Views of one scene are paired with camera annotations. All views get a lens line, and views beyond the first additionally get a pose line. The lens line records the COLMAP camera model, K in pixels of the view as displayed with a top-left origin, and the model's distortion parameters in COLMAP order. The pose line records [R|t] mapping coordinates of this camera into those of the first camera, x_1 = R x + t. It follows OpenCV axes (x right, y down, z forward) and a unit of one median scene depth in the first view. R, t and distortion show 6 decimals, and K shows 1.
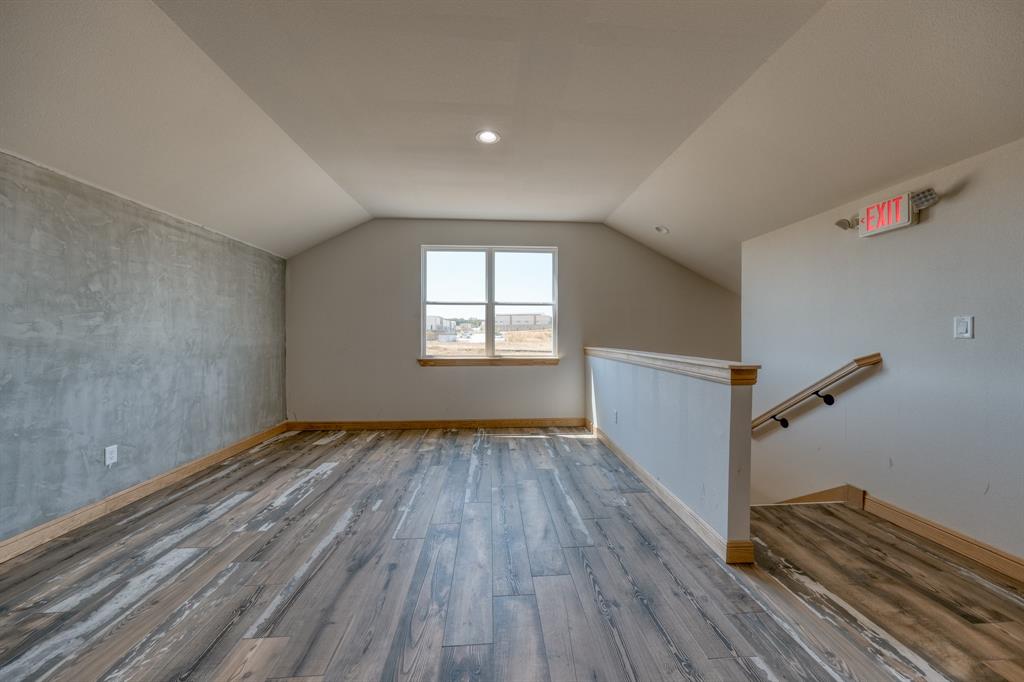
lens RADIAL K [[362.2, 0, 518.9], [0, 362.2, 333.8], [0, 0, 1]] dist [-0.000281, 0.001104]
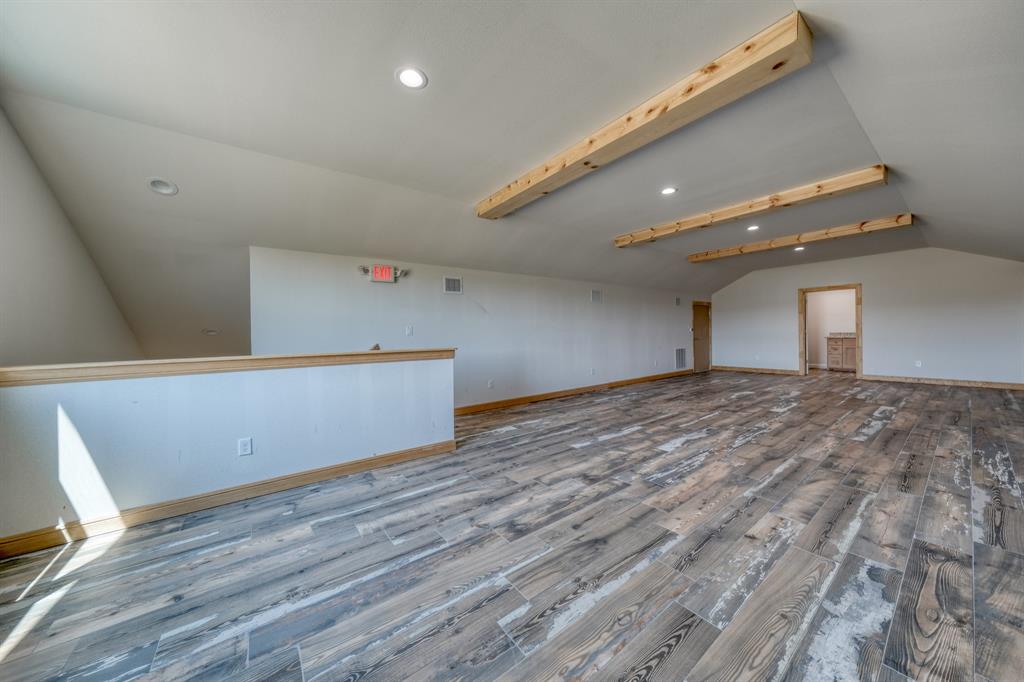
lens RADIAL K [[362.2, 0, 514.5], [0, 362.2, 339.6], [0, 0, 1]] dist [-0.000281, 0.001104]
pose [[-0.566562, -0.003648, 0.824011, -0.939521], [0.008012, 0.999919, 0.009936, 0.015758], [-0.823980, 0.012232, -0.566487, 1.423708]]
